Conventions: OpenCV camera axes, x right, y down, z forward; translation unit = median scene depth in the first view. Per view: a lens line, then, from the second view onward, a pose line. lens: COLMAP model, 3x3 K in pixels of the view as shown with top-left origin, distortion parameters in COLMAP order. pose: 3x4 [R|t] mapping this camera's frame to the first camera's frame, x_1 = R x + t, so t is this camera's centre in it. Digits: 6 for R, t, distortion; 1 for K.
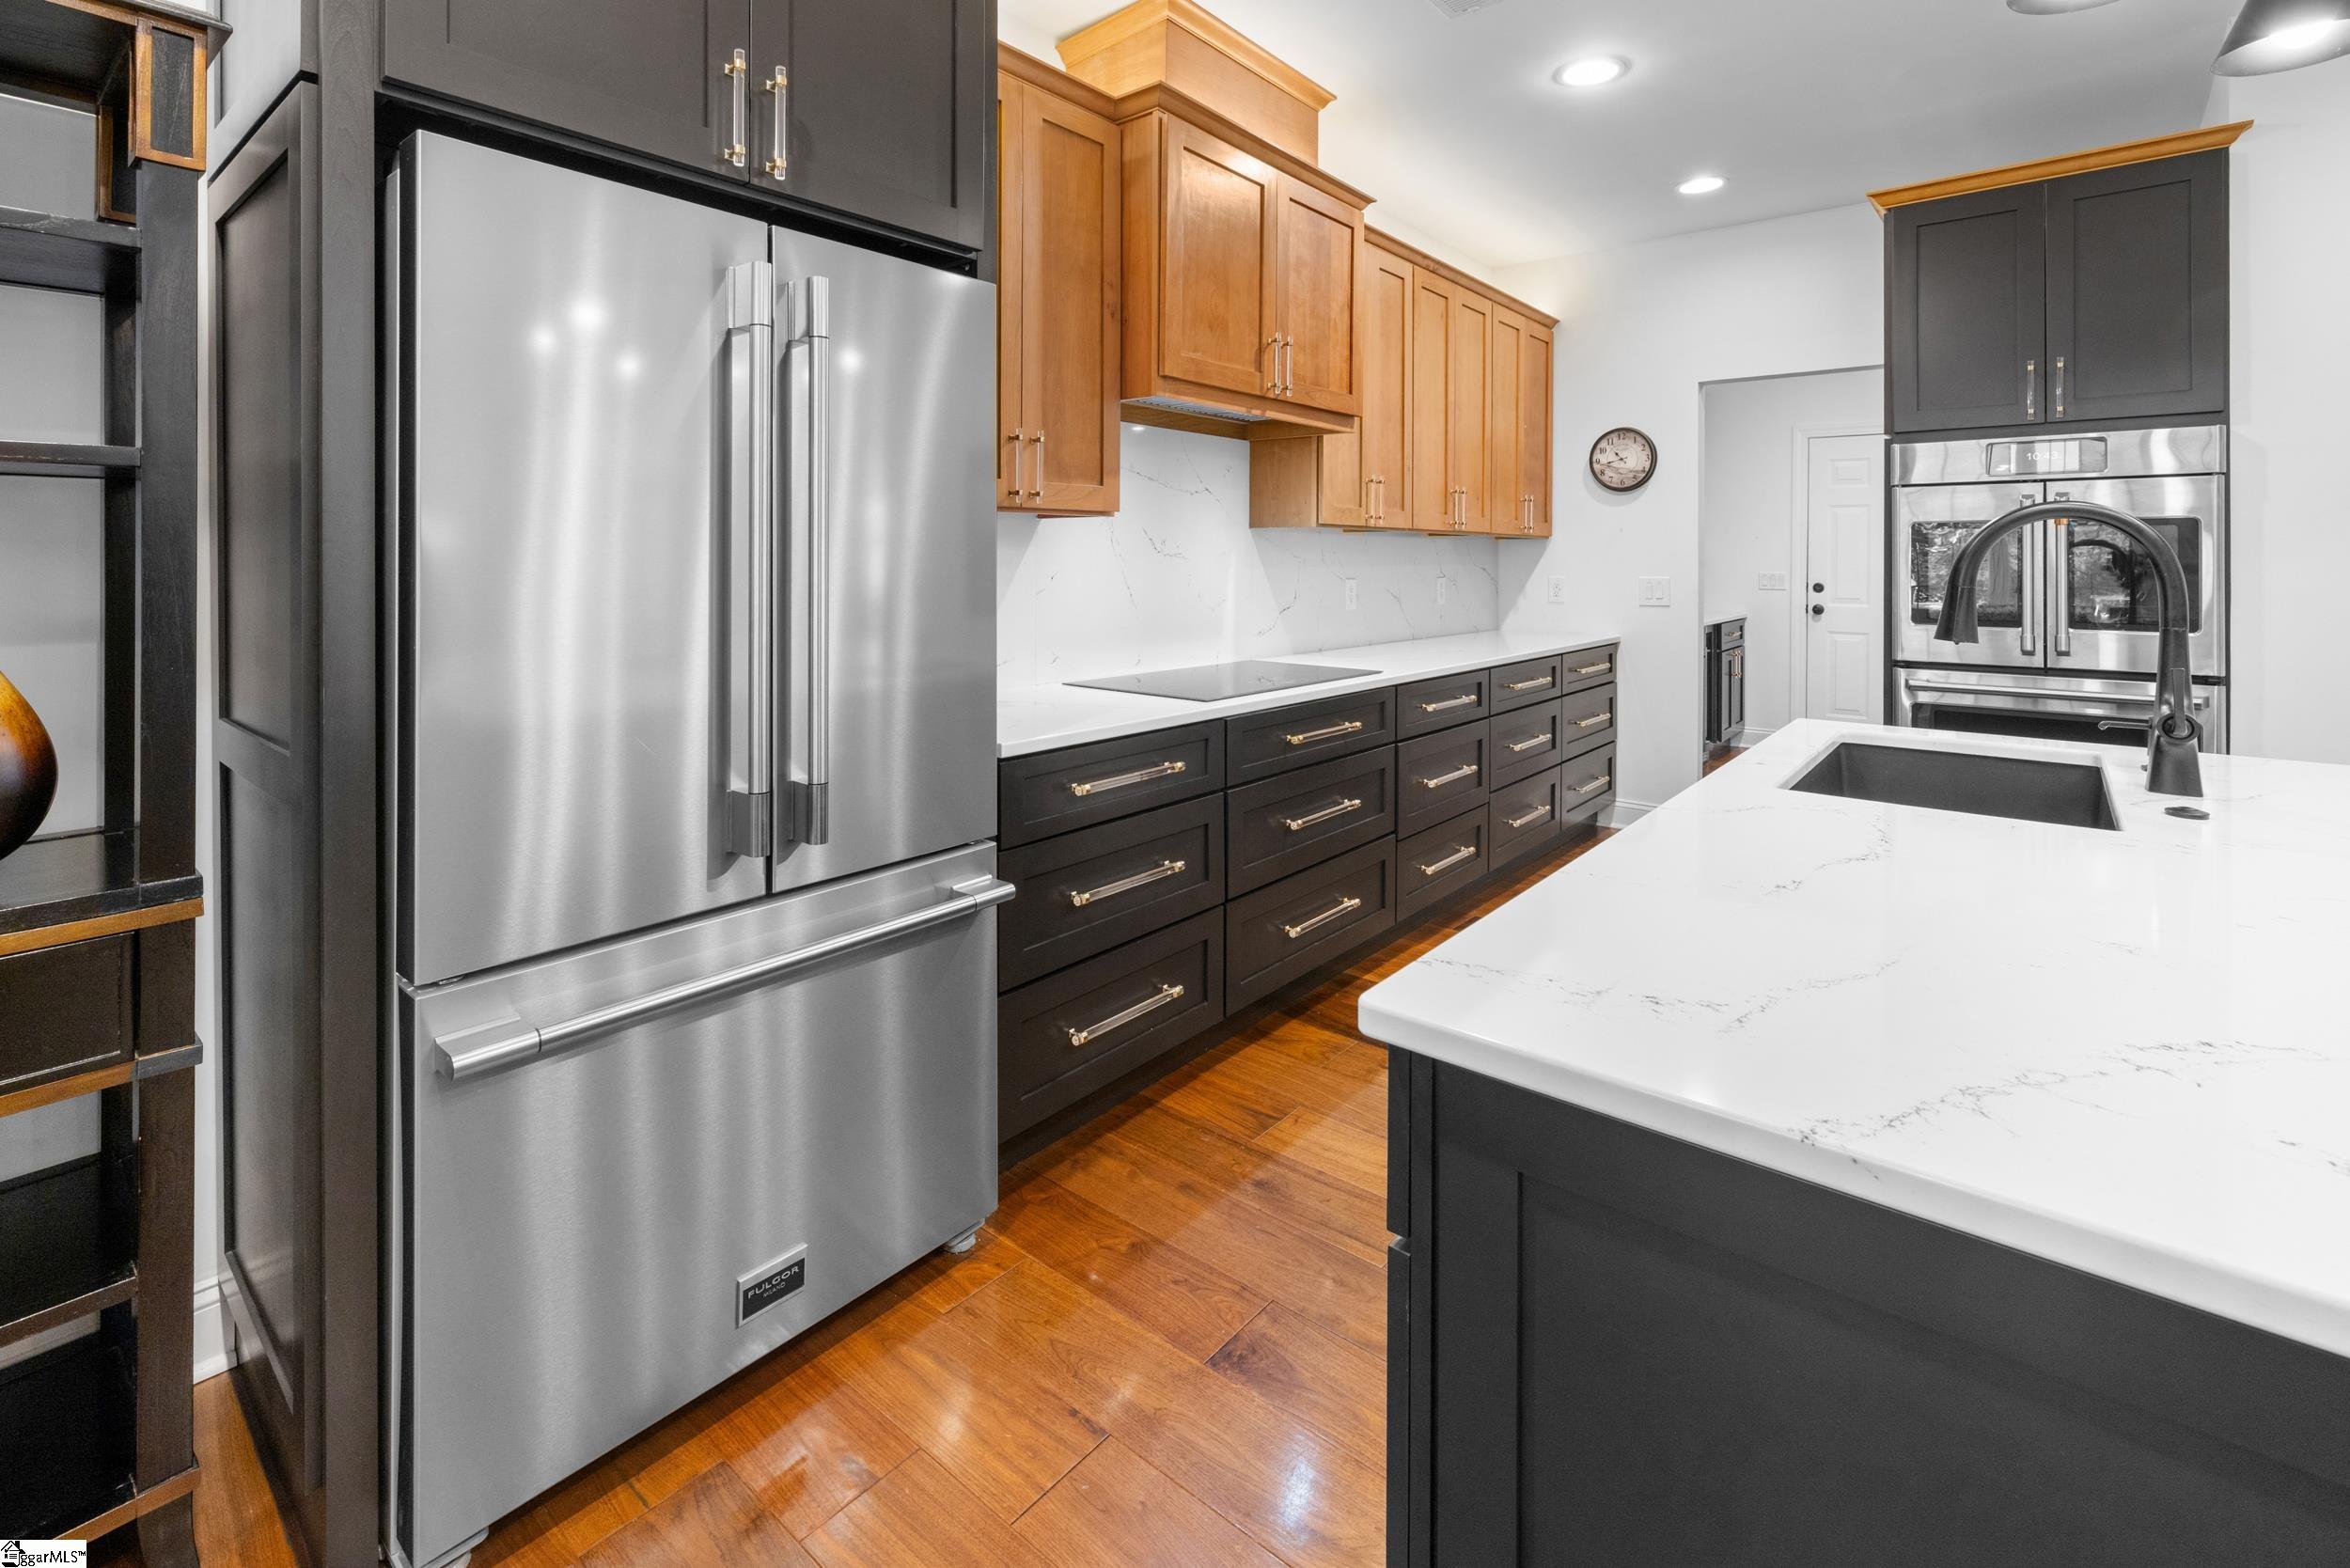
lens RADIAL K [[1054.1, 0, 1158.9], [0, 1054.1, 553.6], [0, 0, 1]] dist [0.000761, 0.000123]
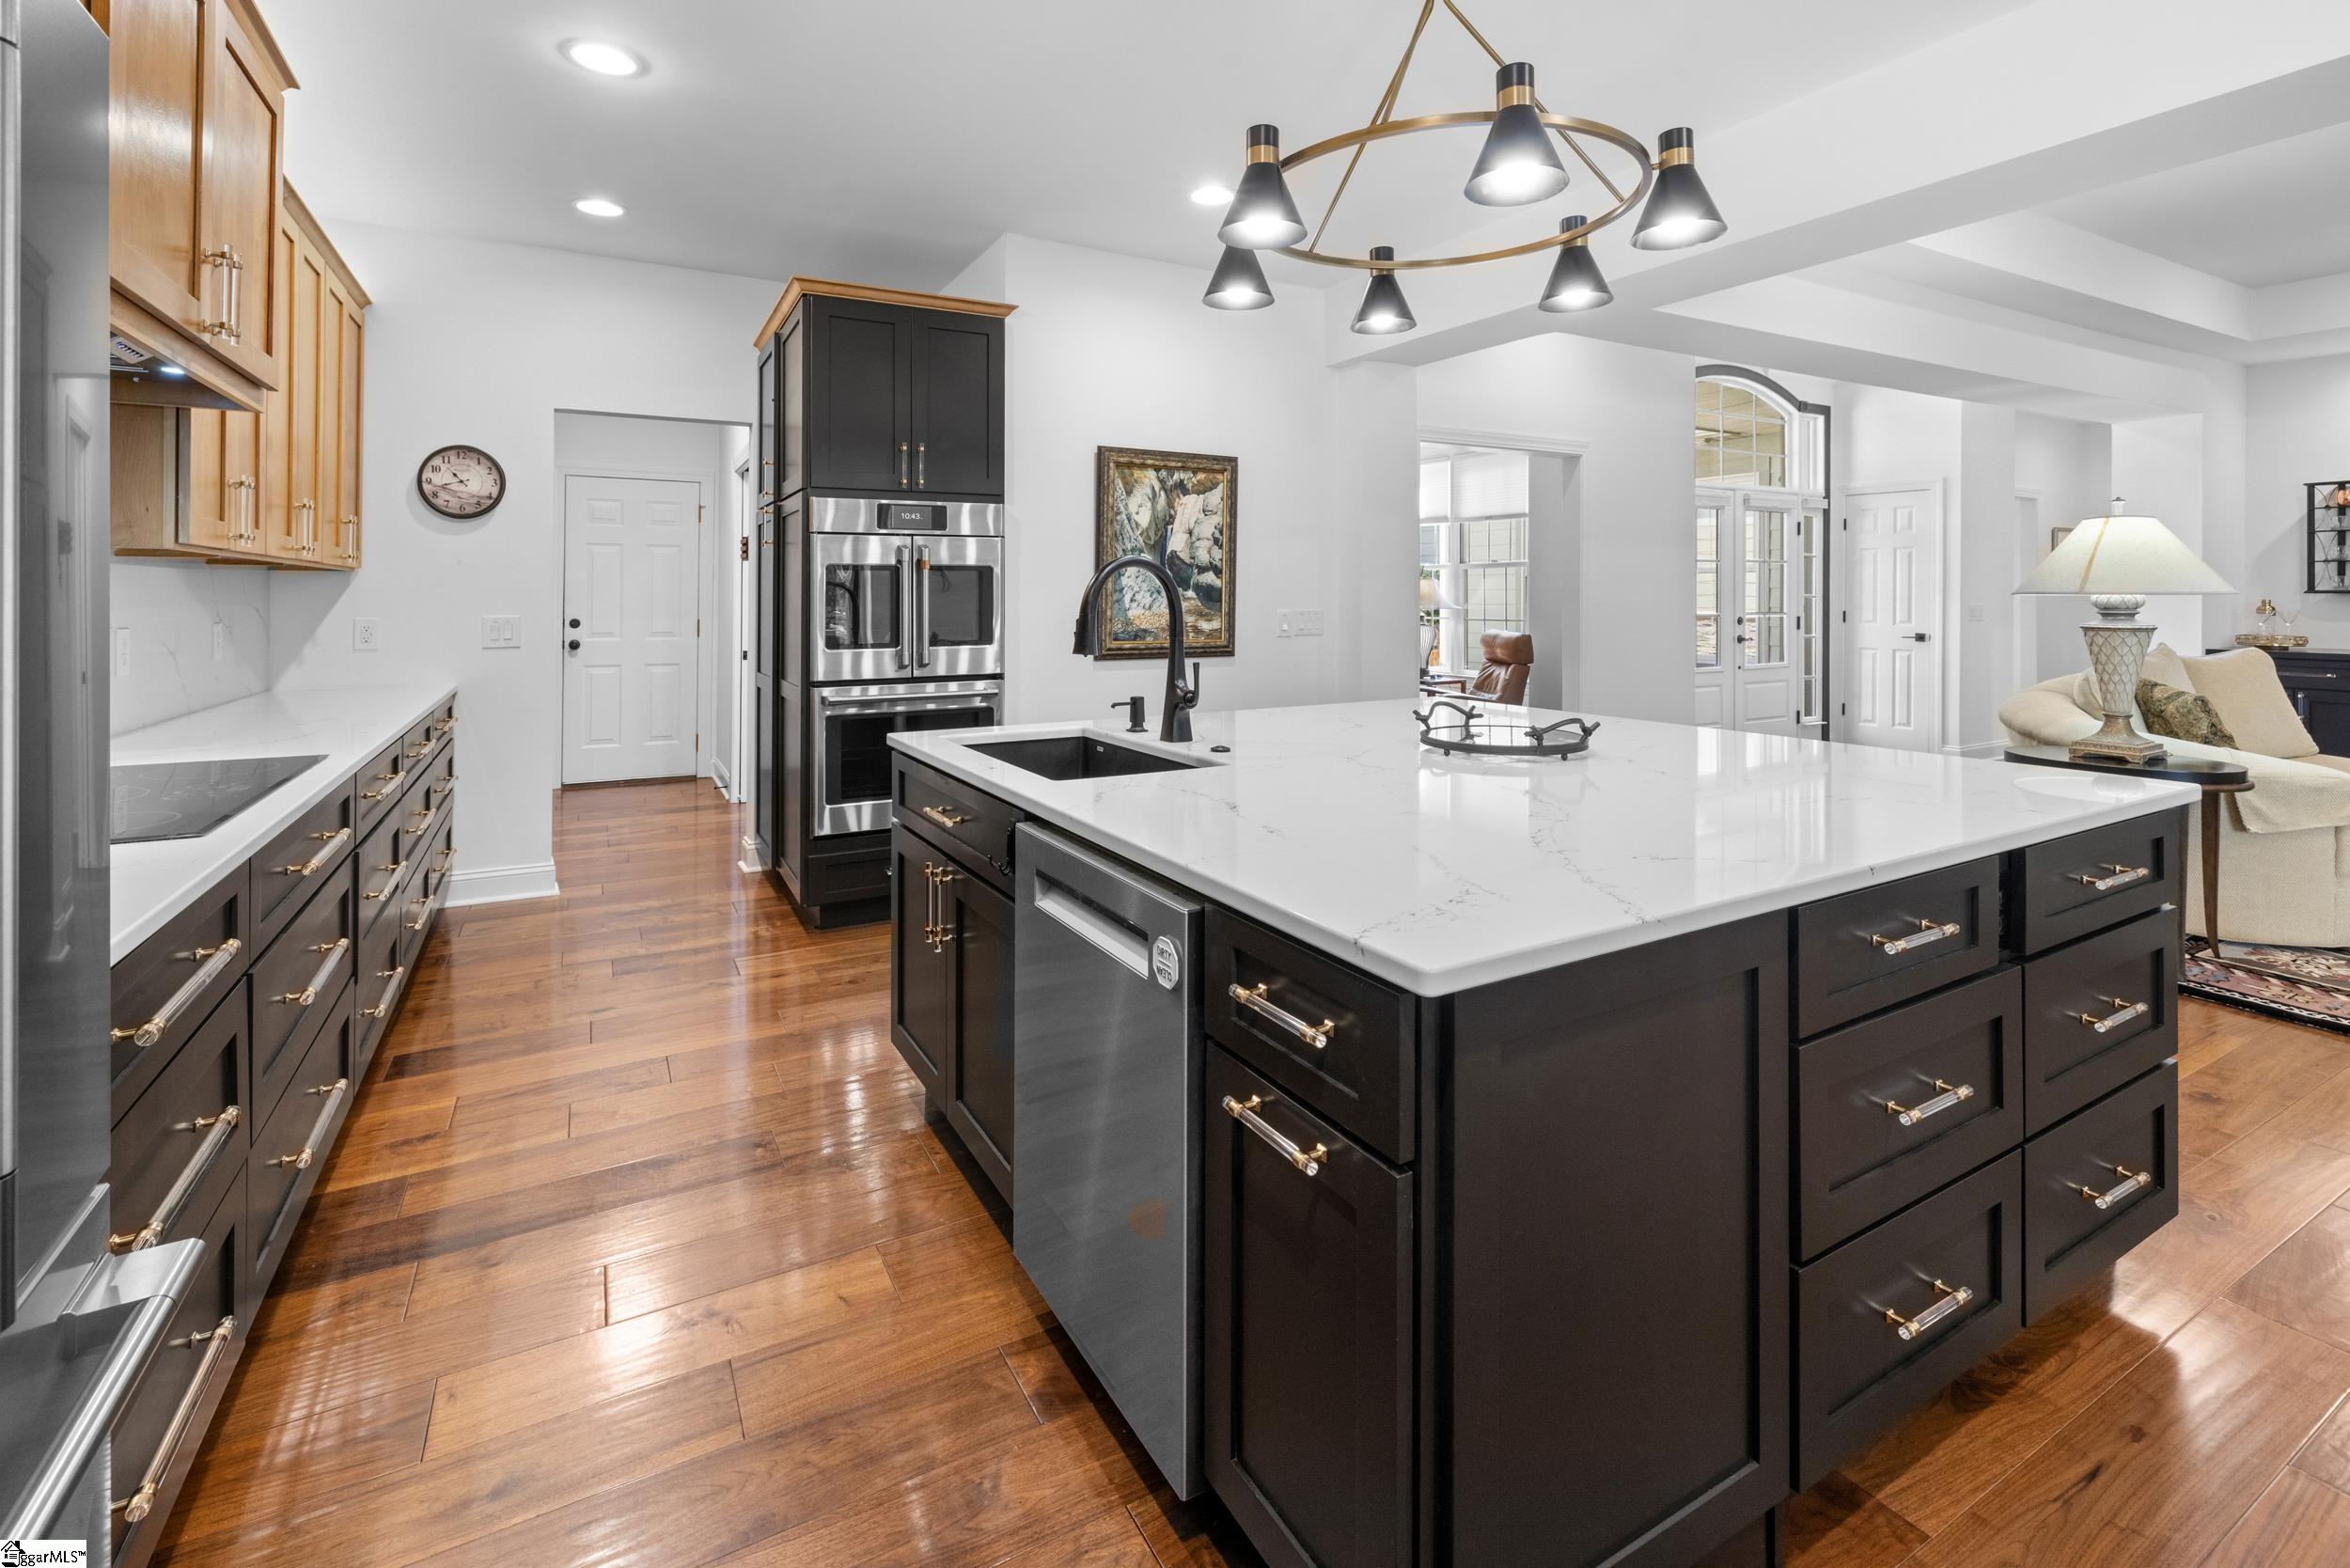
lens RADIAL K [[1050.9, 0, 1168.6], [0, 1050.9, 596.9], [0, 0, 1]] dist [0.000172, 0.000405]
pose [[0.349649, -0.005784, 0.936863, -0.280326], [-0.000625, 0.999979, 0.006407, -0.000248], [-0.936881, -0.002825, 0.349638, 0.240809]]
